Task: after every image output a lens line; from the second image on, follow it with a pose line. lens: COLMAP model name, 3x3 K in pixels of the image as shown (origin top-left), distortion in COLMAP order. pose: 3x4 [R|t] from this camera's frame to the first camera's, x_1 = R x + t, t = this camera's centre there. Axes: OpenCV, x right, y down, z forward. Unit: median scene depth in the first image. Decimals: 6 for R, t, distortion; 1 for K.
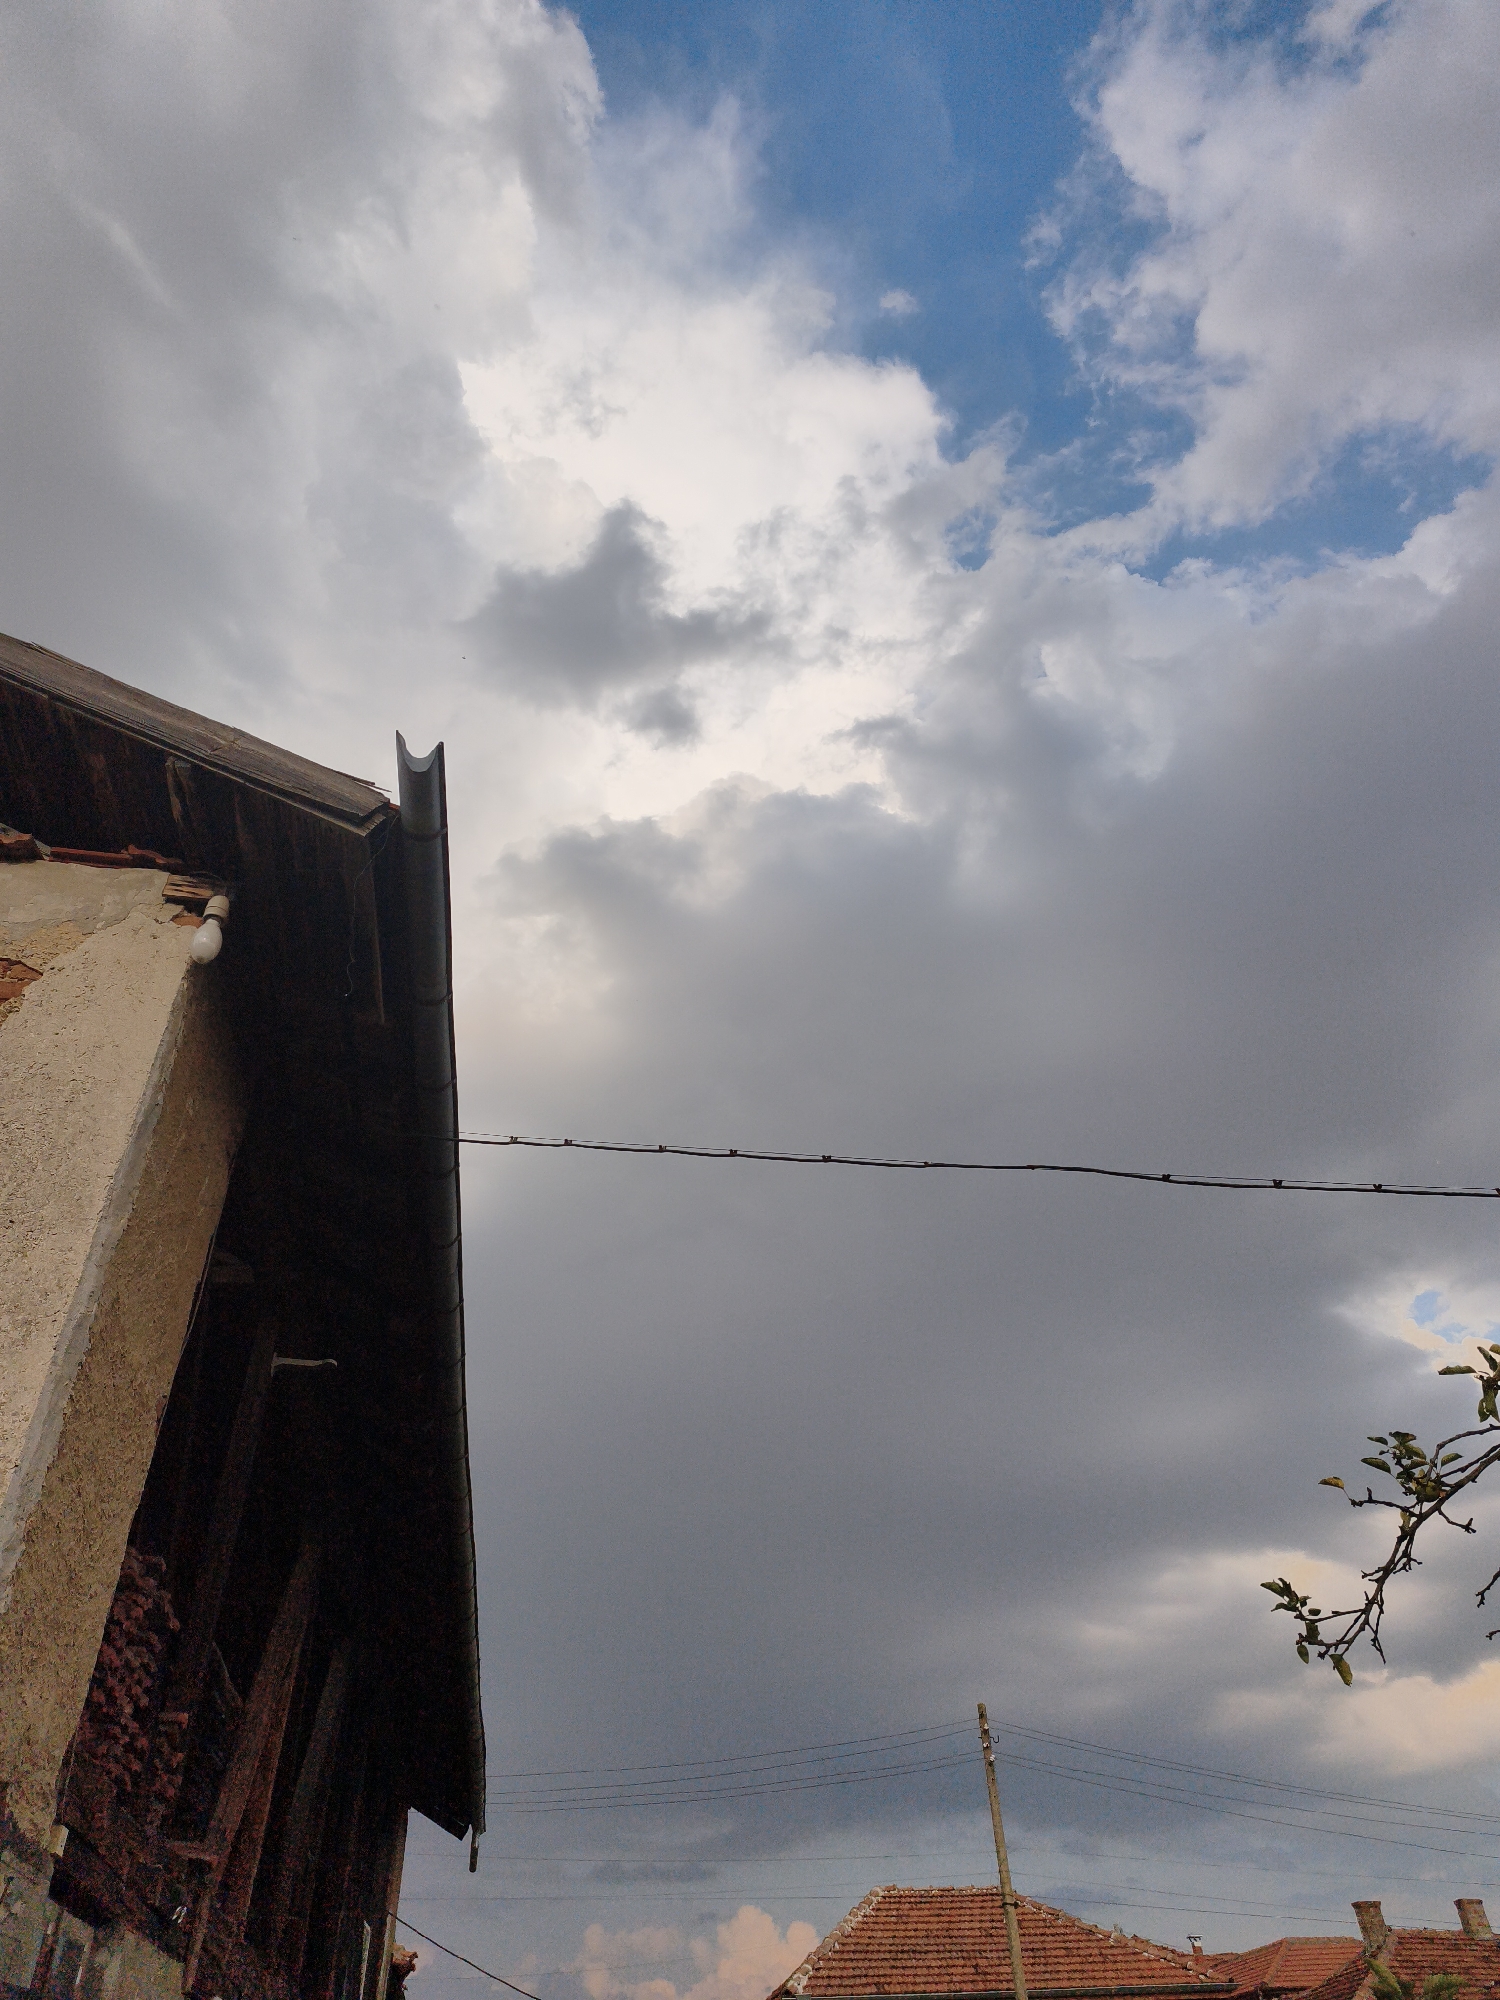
lens RADIAL K [[1420.7, 0, 750.0], [0, 1420.7, 1000.0], [0, 0, 1]] dist [0.022731, -0.002965]
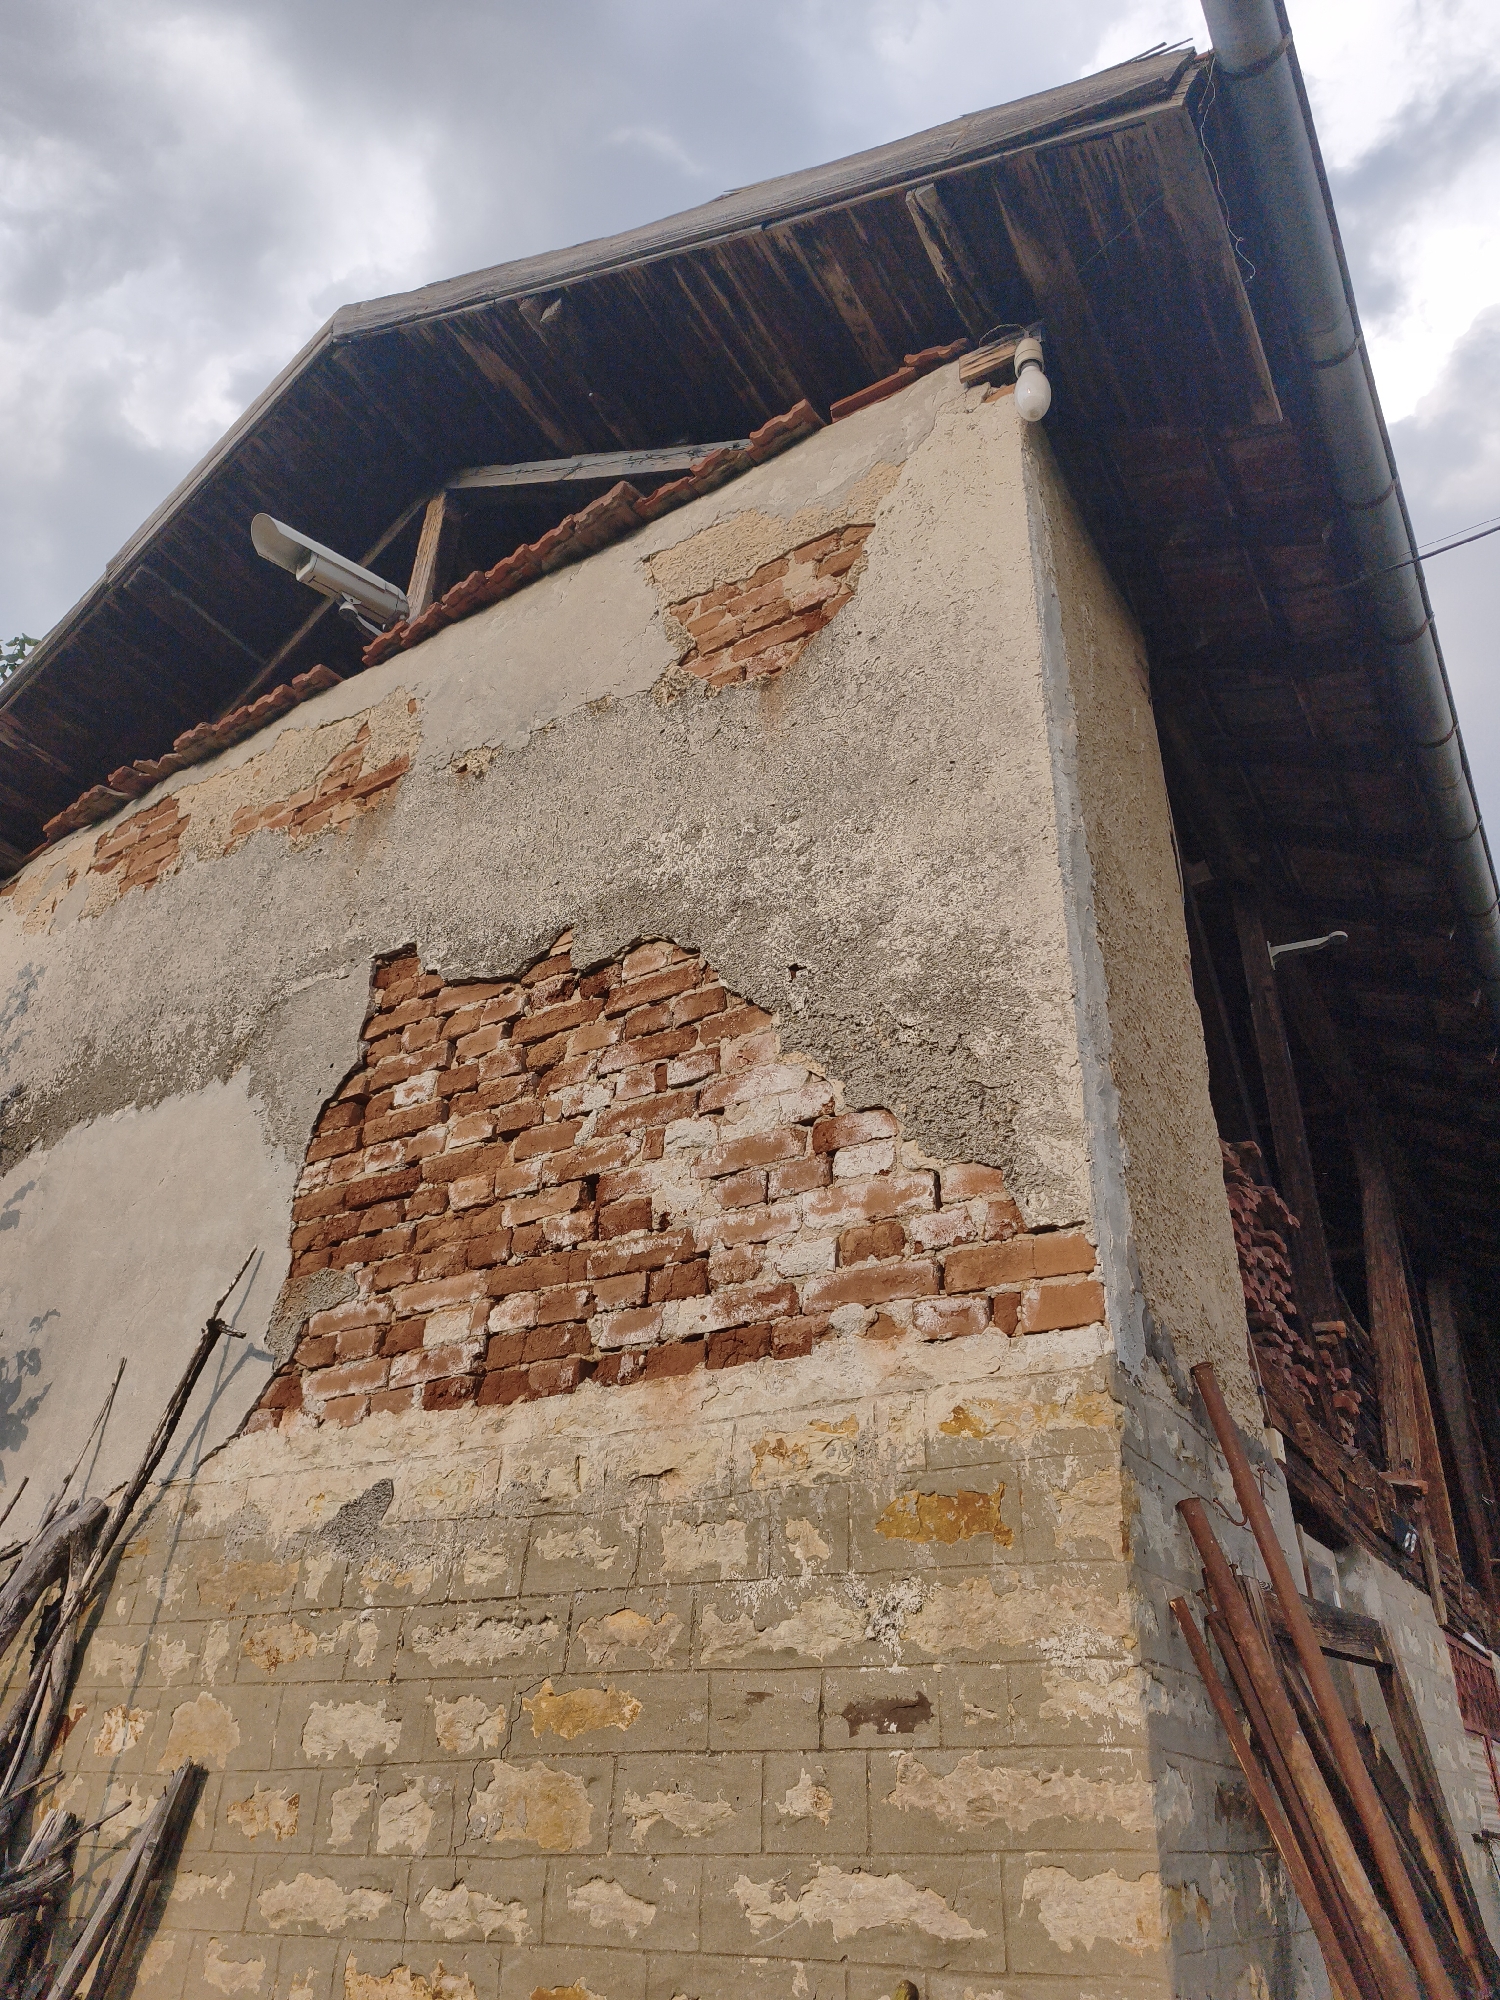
lens RADIAL K [[1318.7, 0, 750.0], [0, 1318.7, 1000.0], [0, 0, 1]] dist [0.047324, -0.000595]
pose [[0.777954, -0.295557, -0.554466, -0.186726], [0.374878, 0.926518, 0.032100, 0.179680], [0.504236, -0.232829, 0.831587, 0.225875]]
